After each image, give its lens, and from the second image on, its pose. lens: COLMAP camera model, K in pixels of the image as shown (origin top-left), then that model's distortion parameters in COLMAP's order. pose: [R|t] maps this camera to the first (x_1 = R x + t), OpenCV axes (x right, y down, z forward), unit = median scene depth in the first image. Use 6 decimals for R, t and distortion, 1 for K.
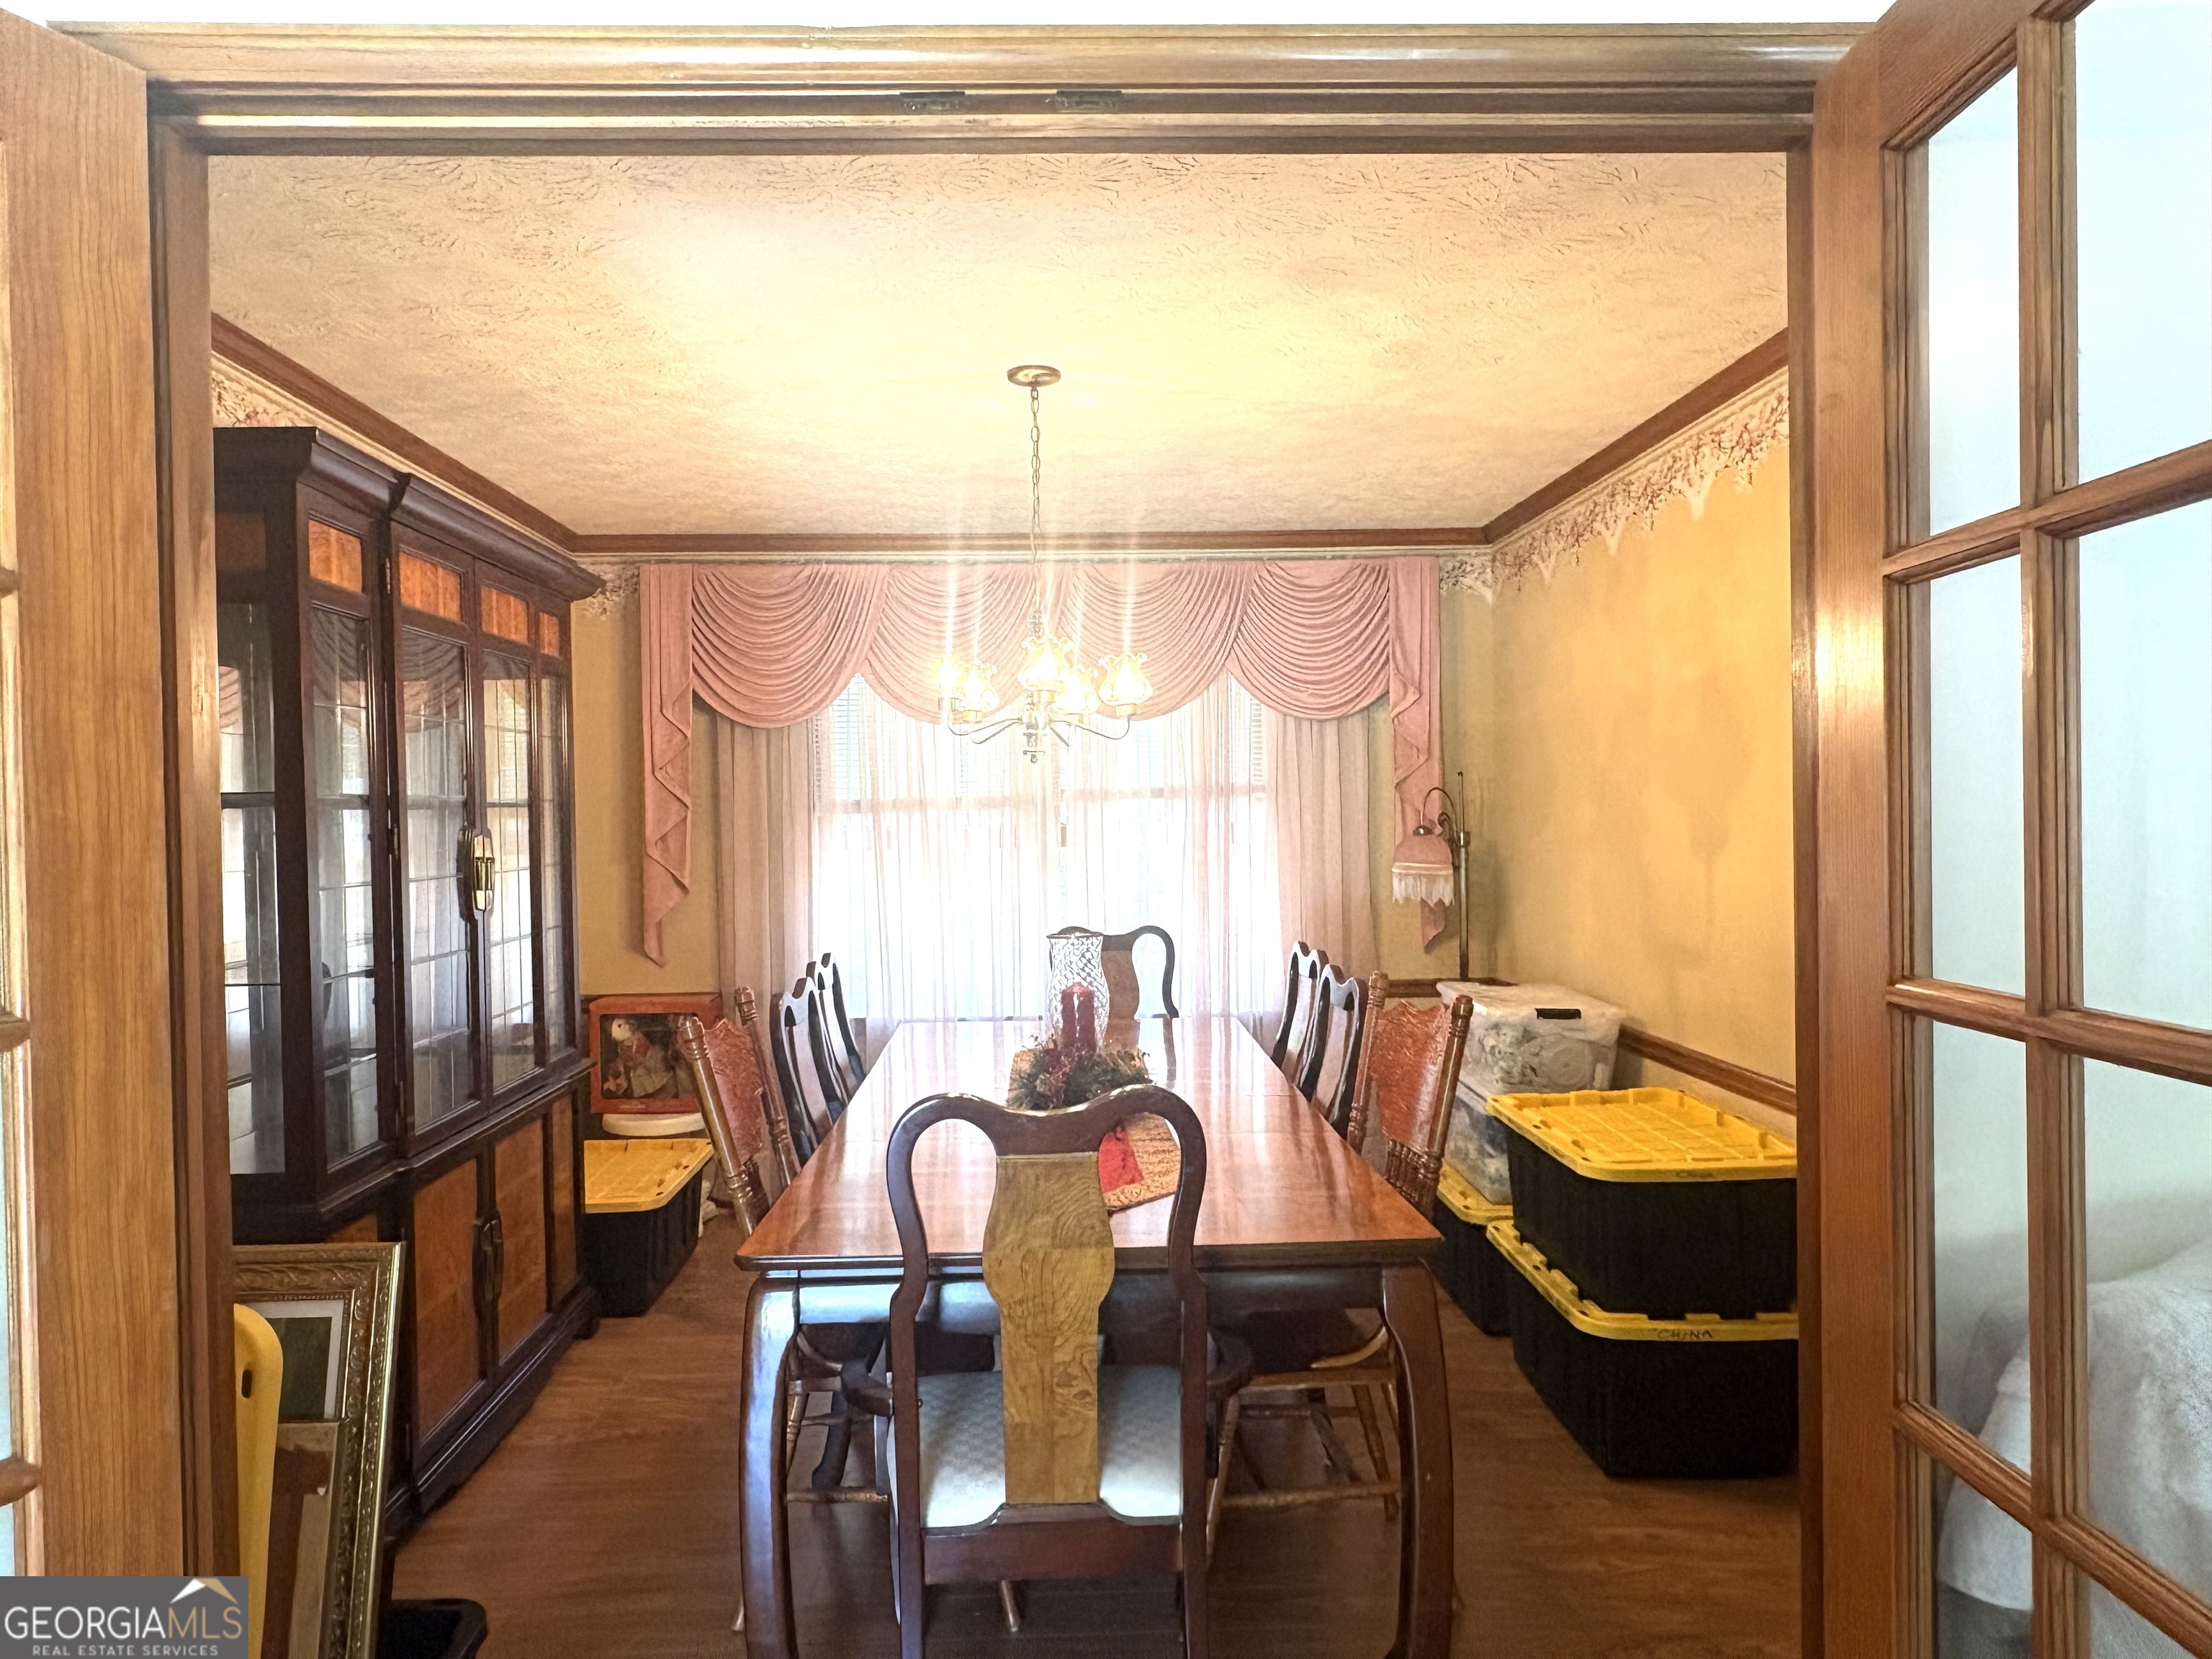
lens RADIAL K [[1425.7, 0, 1106.0], [0, 1425.7, 829.5], [0, 0, 1]] dist [0.001359, 0.001084]
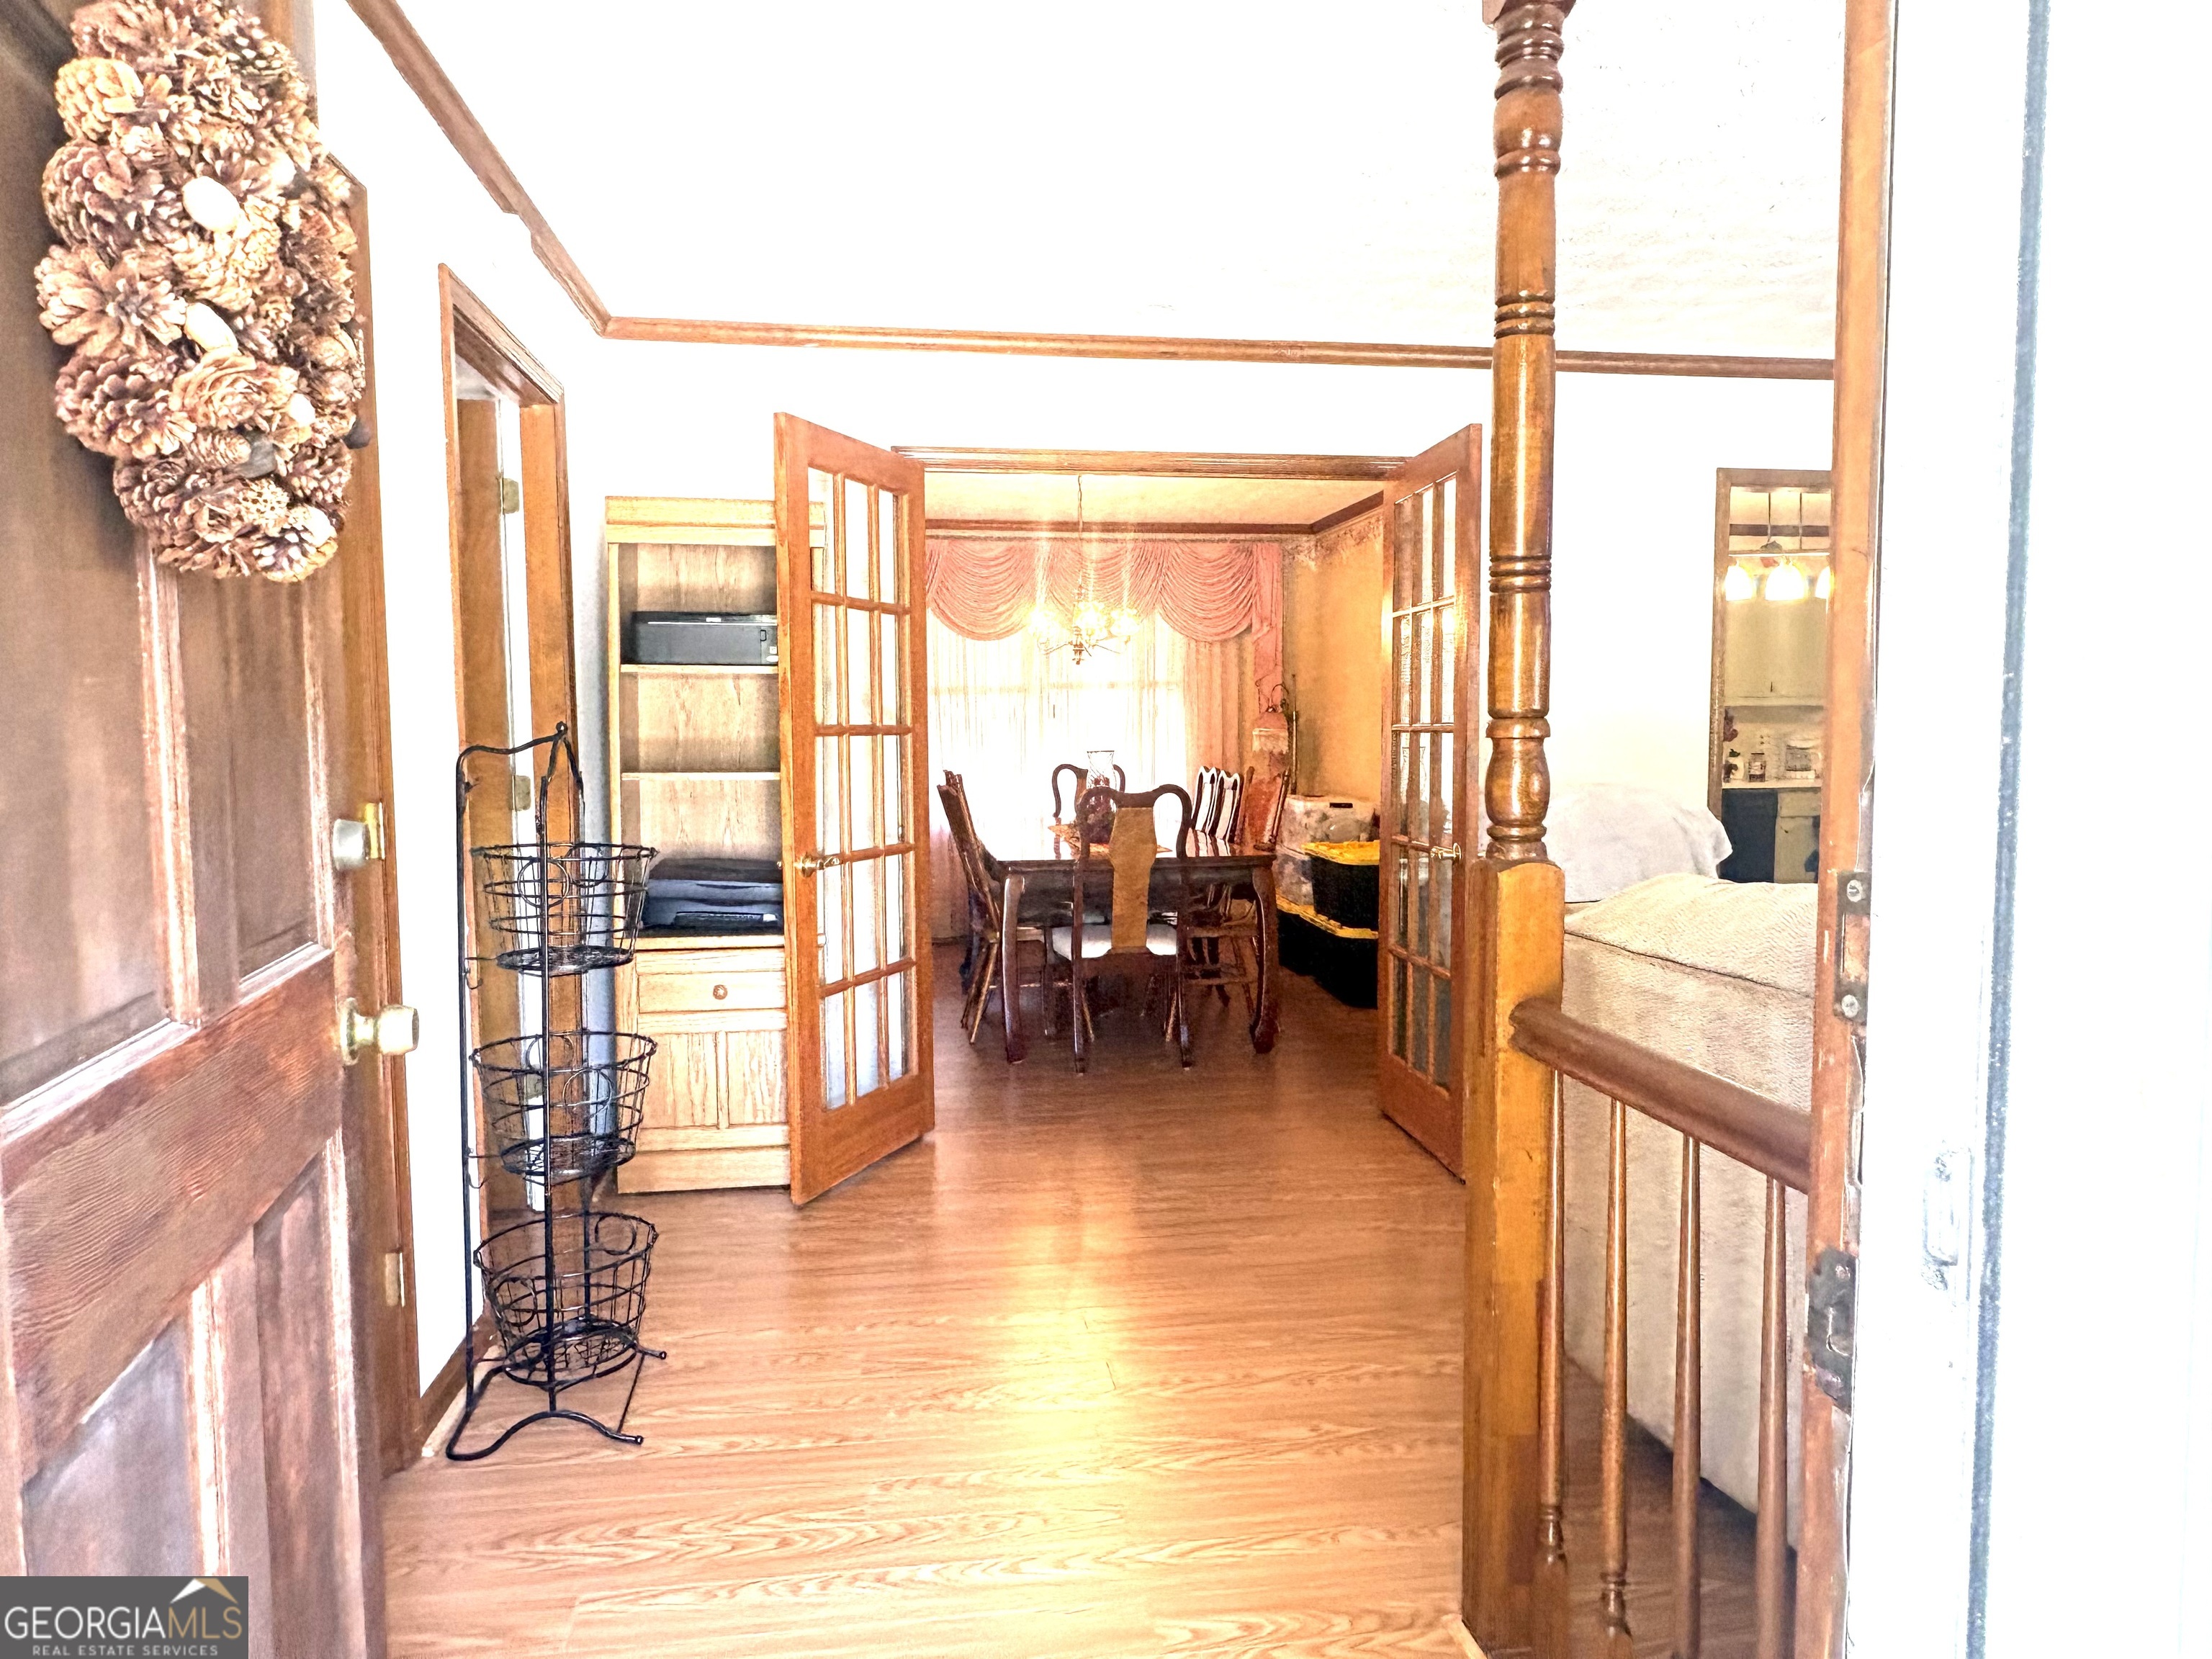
lens RADIAL K [[1425.7, 0, 1106.0], [0, 1425.7, 829.5], [0, 0, 1]] dist [0.001359, 0.001084]
pose [[0.994535, 0.002112, 0.104384, -0.147080], [-0.009023, 0.997793, 0.065781, 0.033377], [-0.104015, -0.066363, 0.992359, -0.660248]]
